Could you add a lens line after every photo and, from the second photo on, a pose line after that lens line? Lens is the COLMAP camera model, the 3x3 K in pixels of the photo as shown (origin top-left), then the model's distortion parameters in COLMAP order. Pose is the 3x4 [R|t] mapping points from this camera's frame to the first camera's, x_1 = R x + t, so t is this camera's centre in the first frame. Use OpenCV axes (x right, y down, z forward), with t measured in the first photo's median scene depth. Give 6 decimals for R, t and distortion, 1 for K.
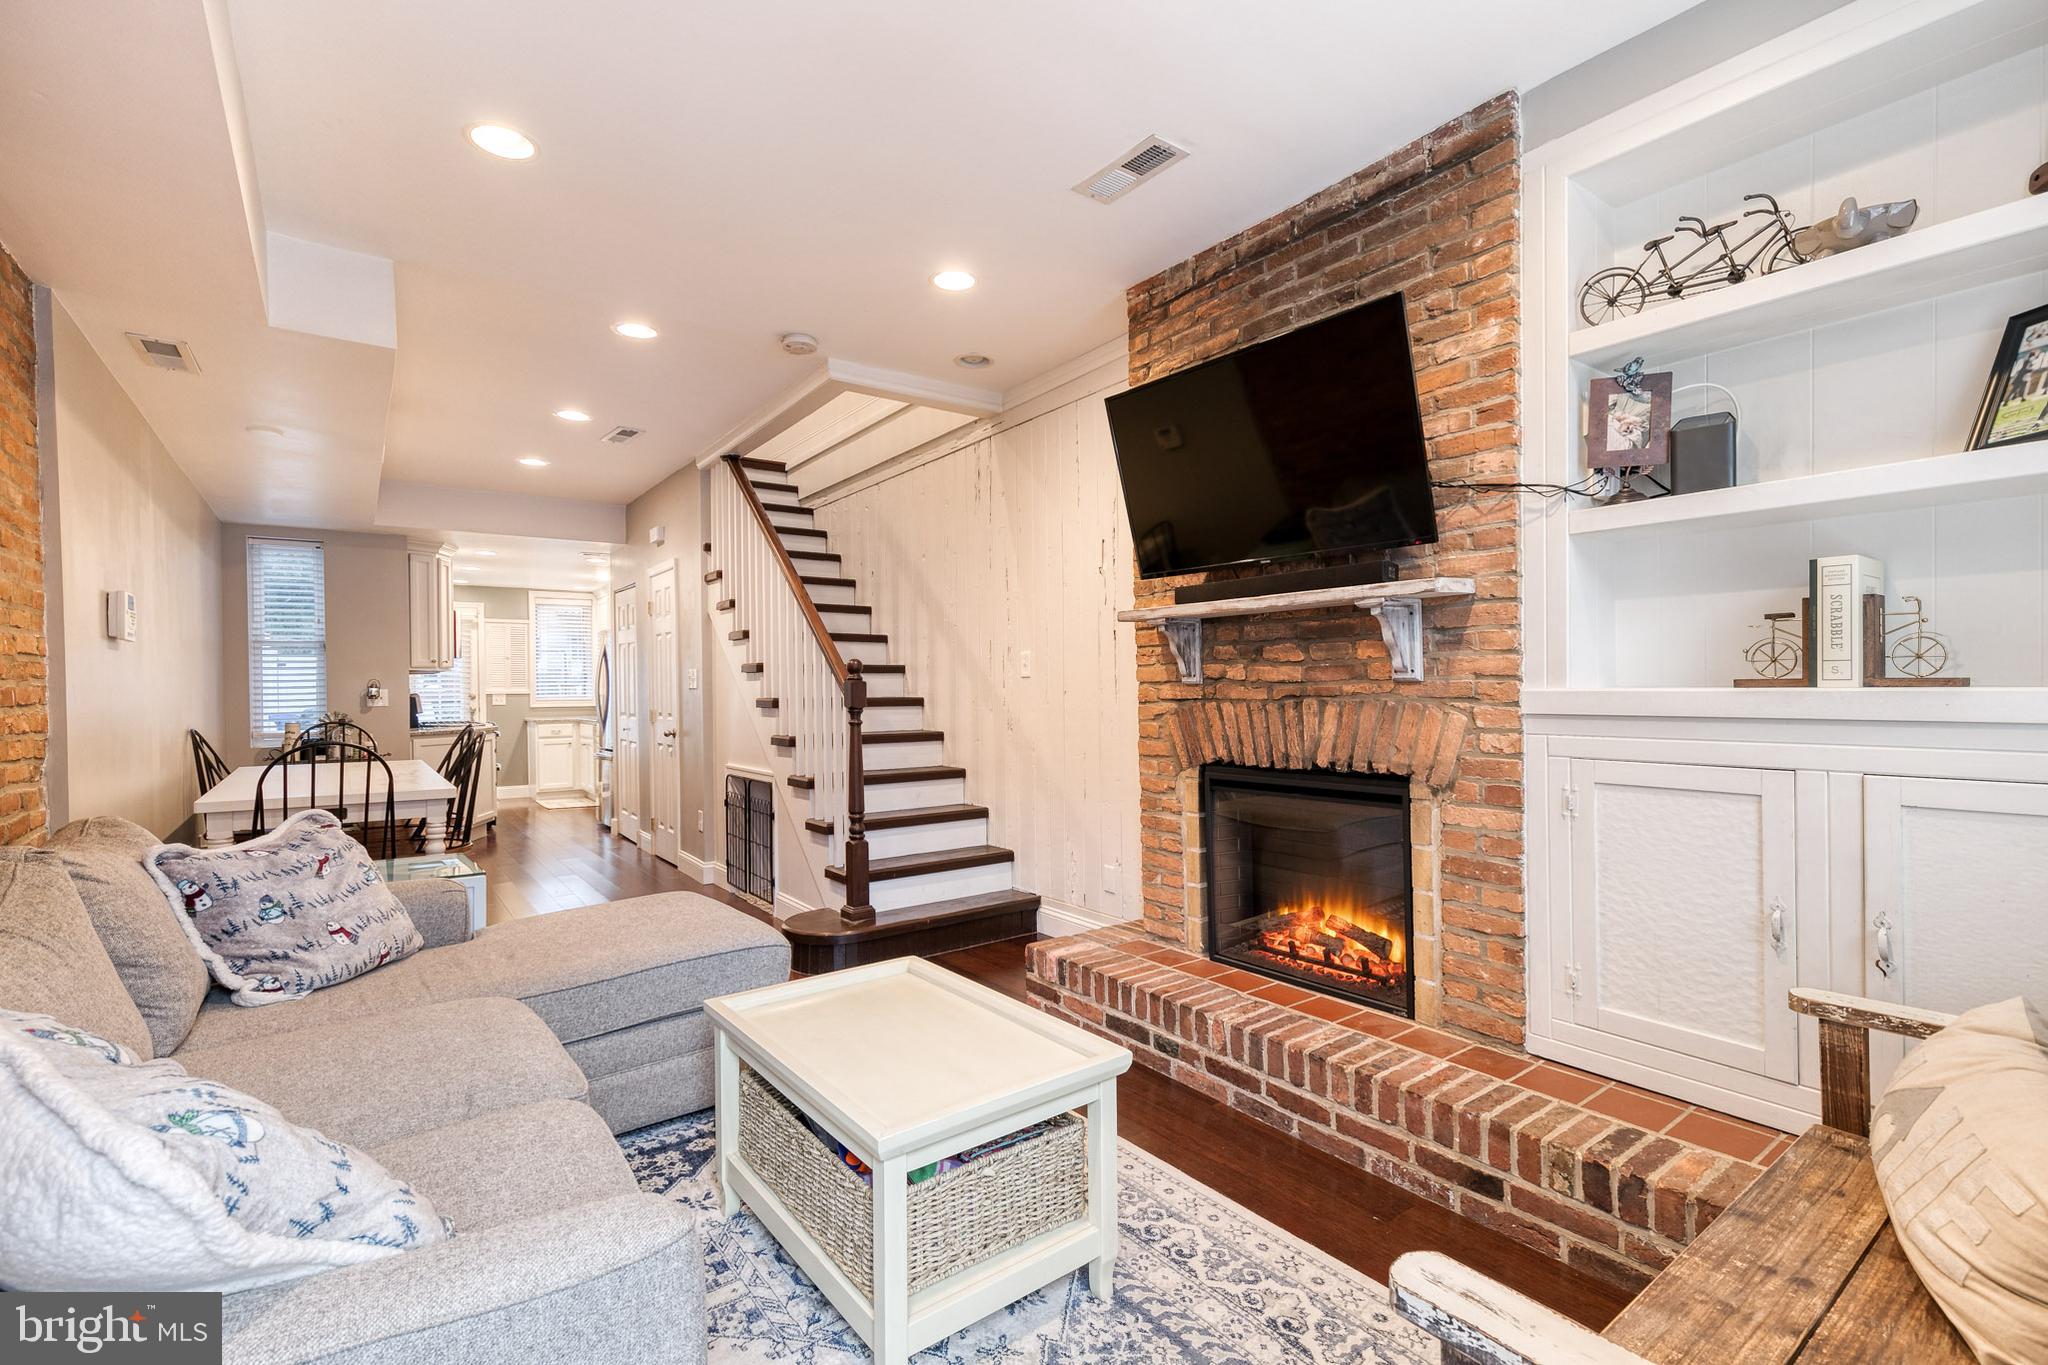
lens RADIAL K [[922.0, 0, 1045.8], [0, 922.0, 690.4], [0, 0, 1]] dist [0.003791, 0.000039]
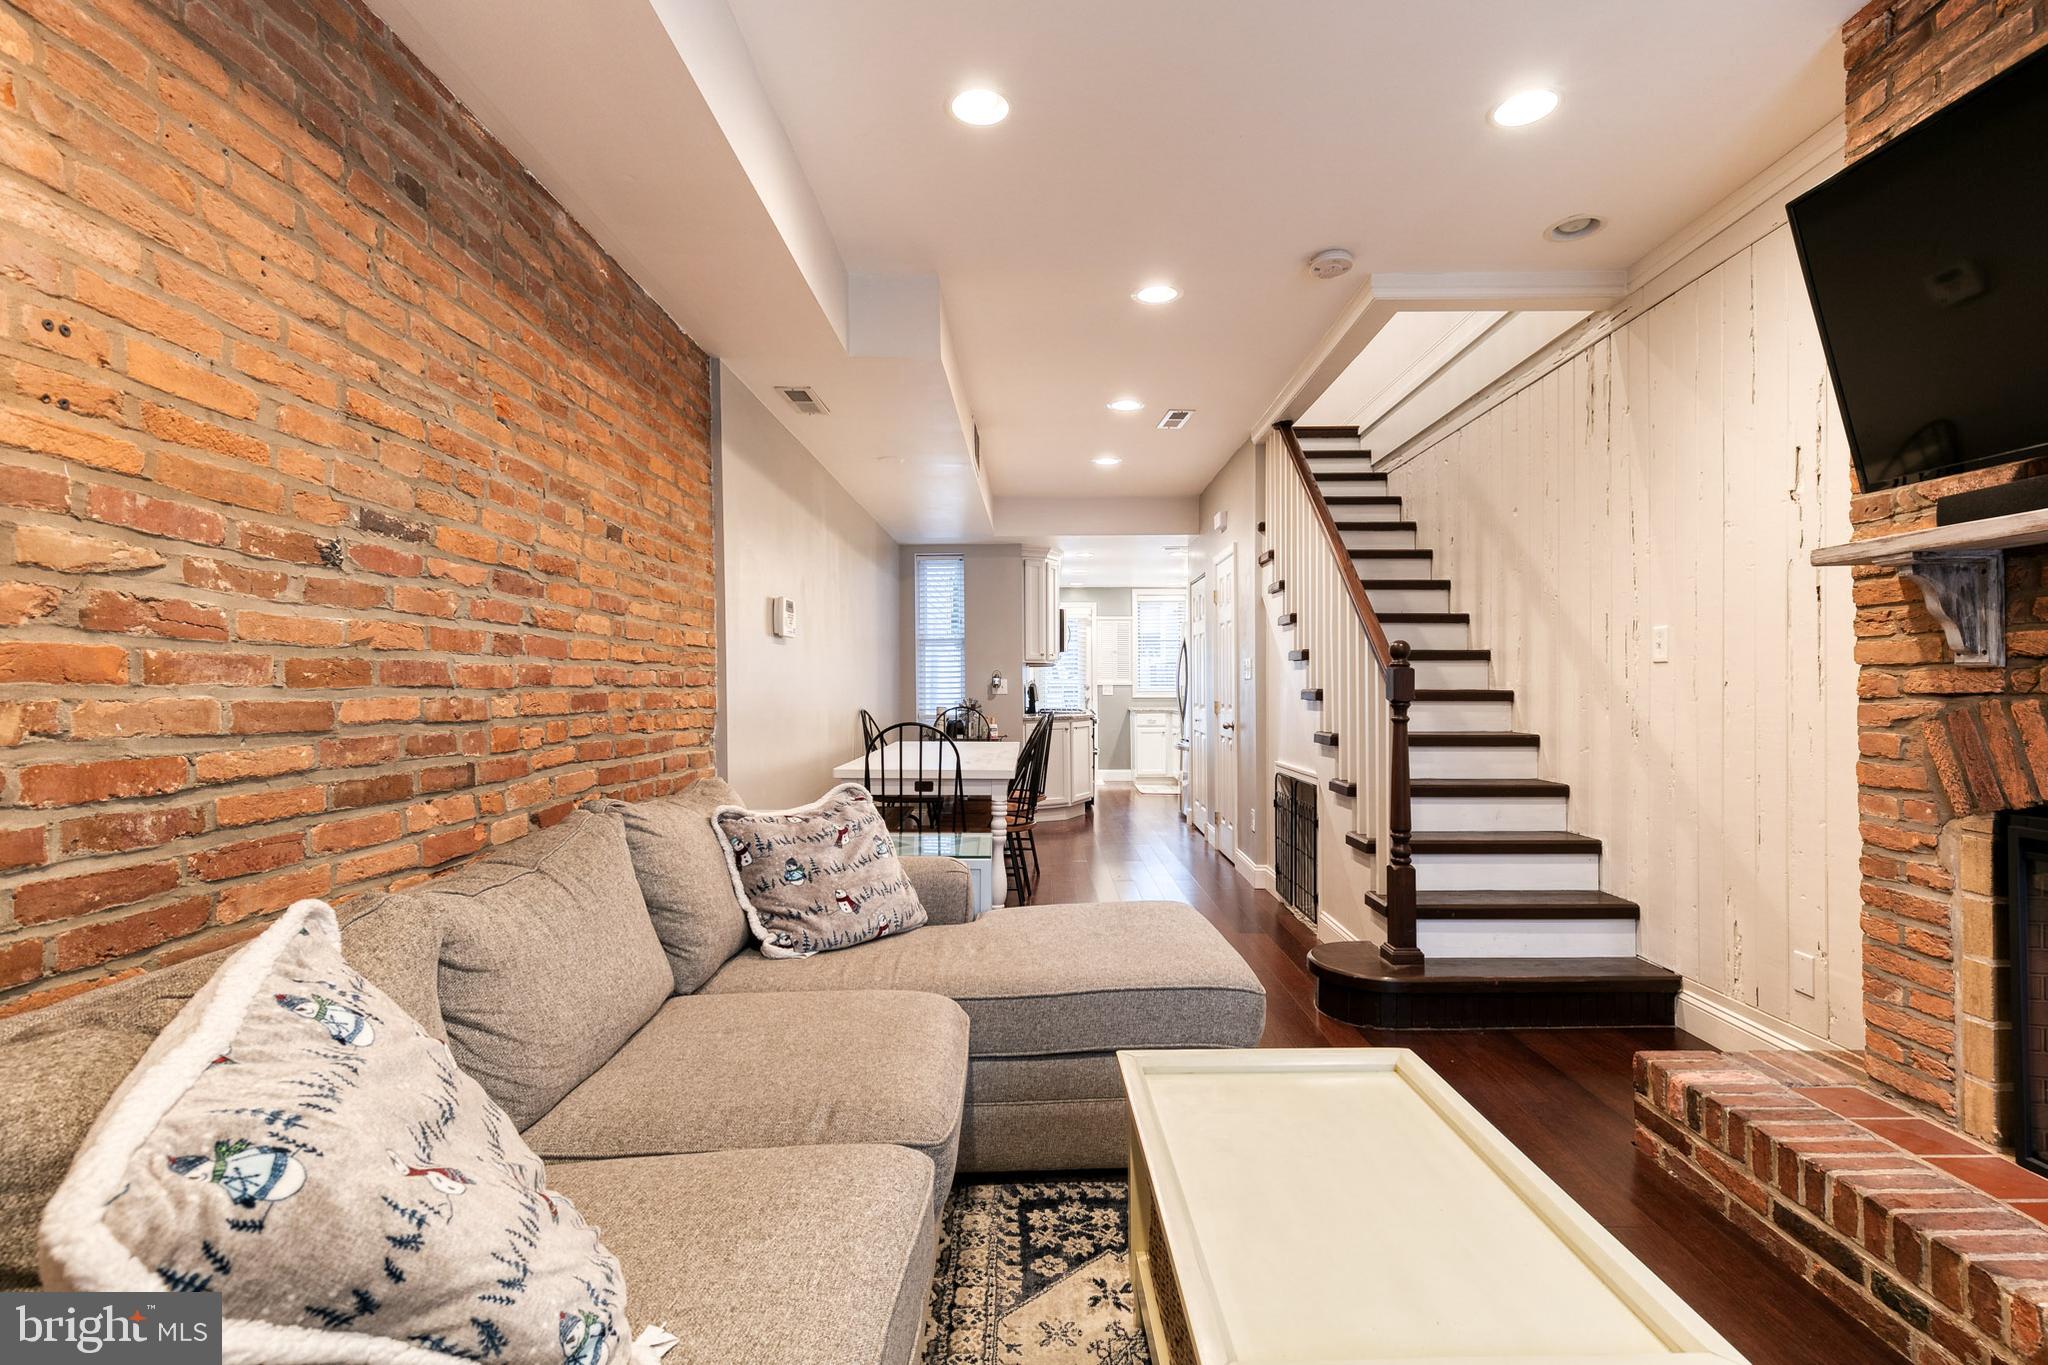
lens RADIAL K [[941.4, 0, 1038.4], [0, 941.4, 691.2], [0, 0, 1]] dist [0.003362, -0.001024]
pose [[0.797943, 0.010372, -0.602644, 0.047357], [-0.006692, 0.999943, 0.008348, 0.006855], [0.602696, -0.002628, 0.797966, 0.191297]]
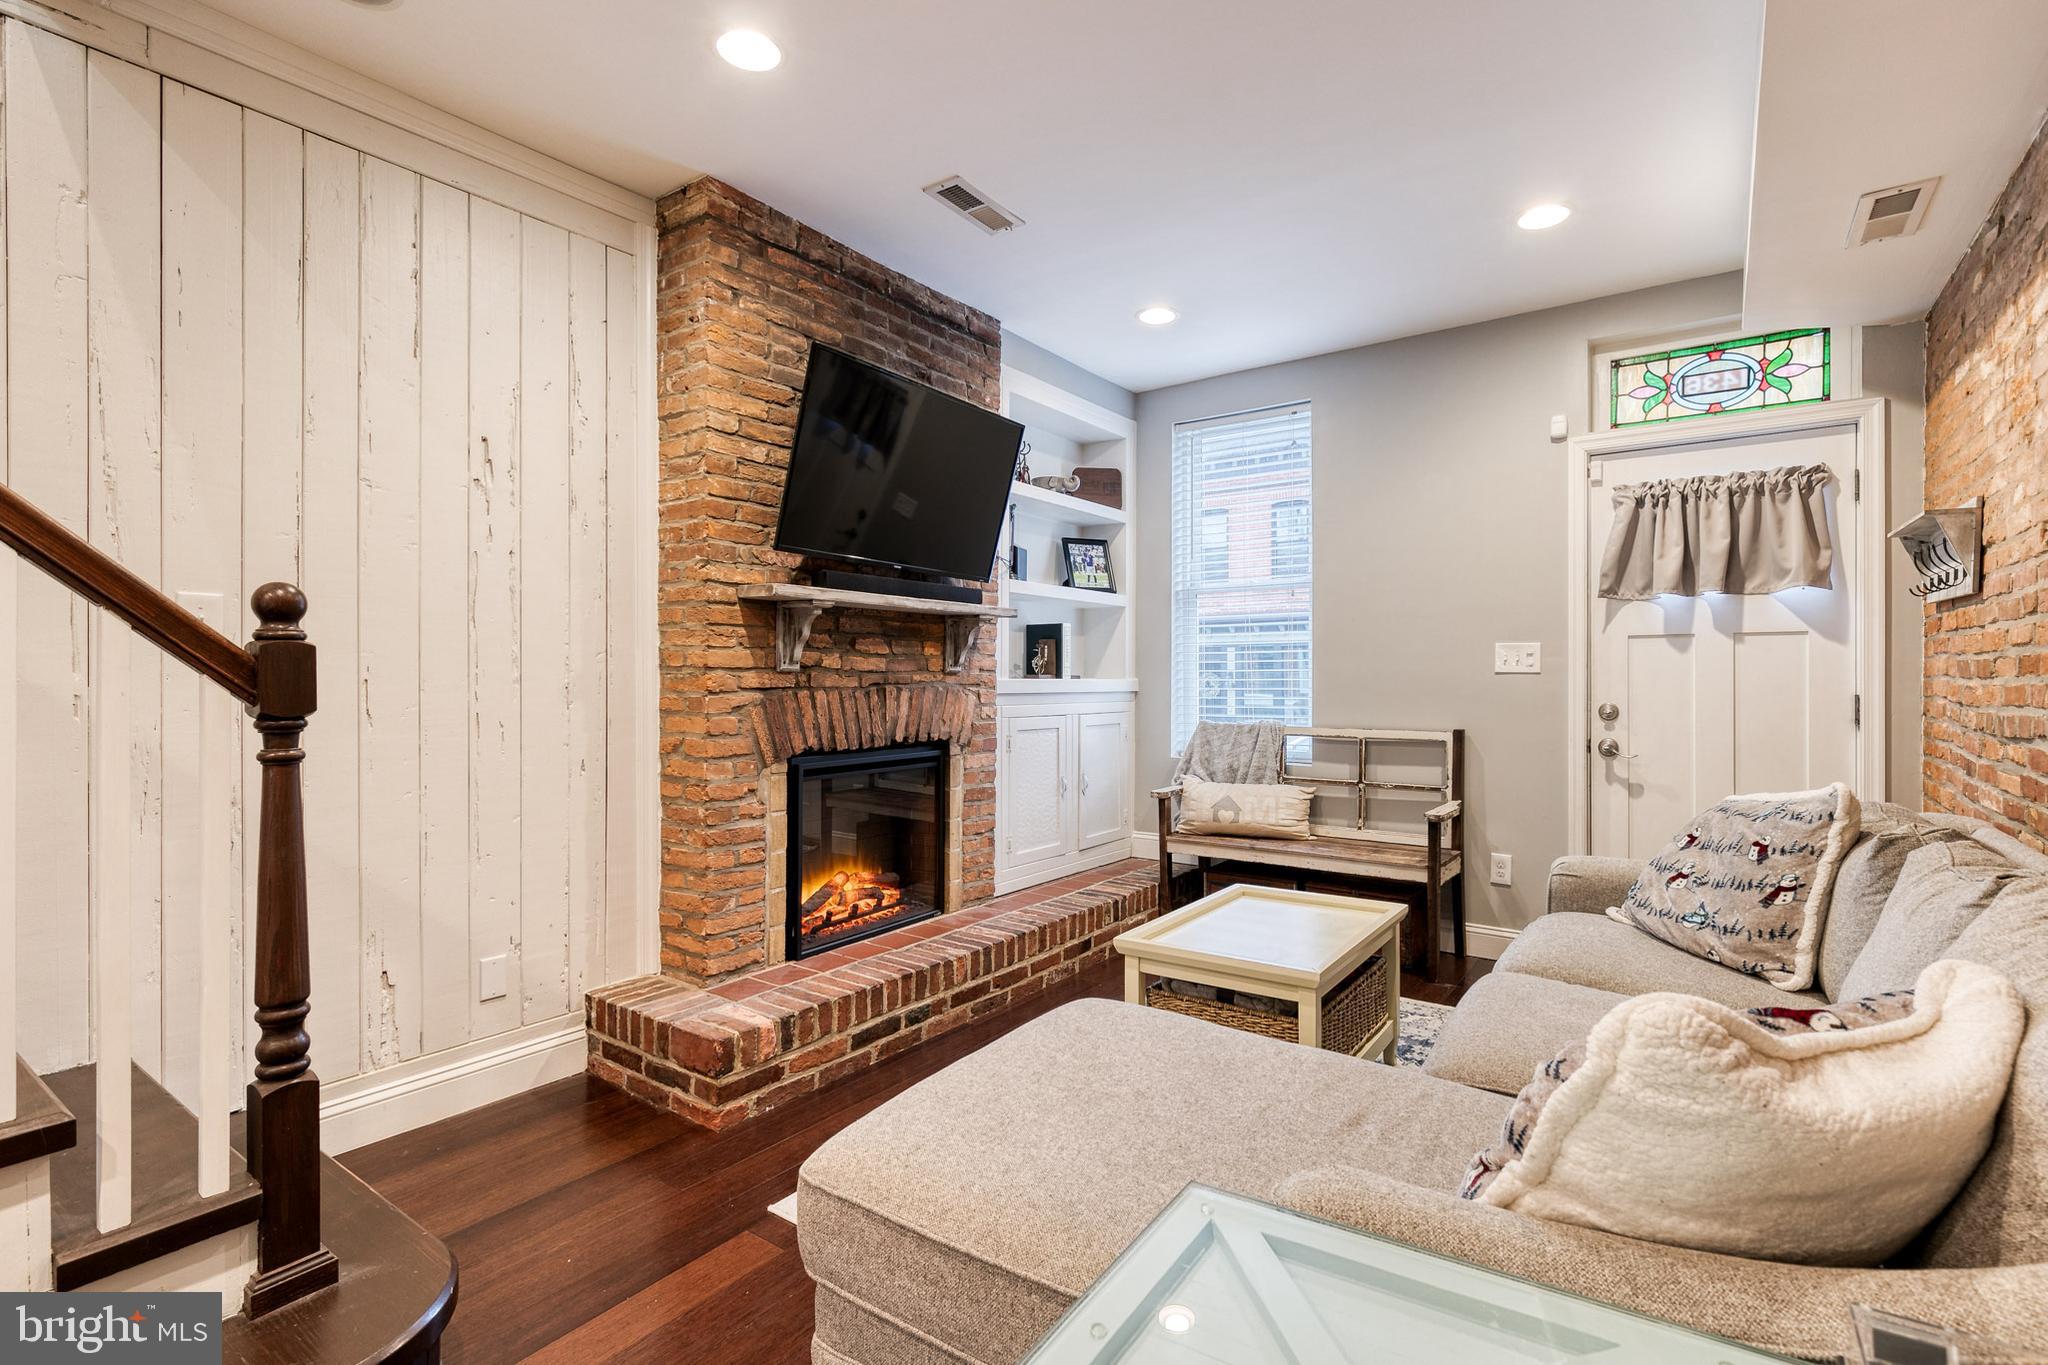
lens RADIAL K [[953.5, 0, 1041.1], [0, 953.5, 679.8], [0, 0, 1]] dist [0.012599, -0.001428]
pose [[-0.300508, 0.013079, 0.953690, -0.840461], [0.008307, 0.999904, -0.011096, 0.014256], [-0.953743, 0.004588, -0.300588, 1.050189]]
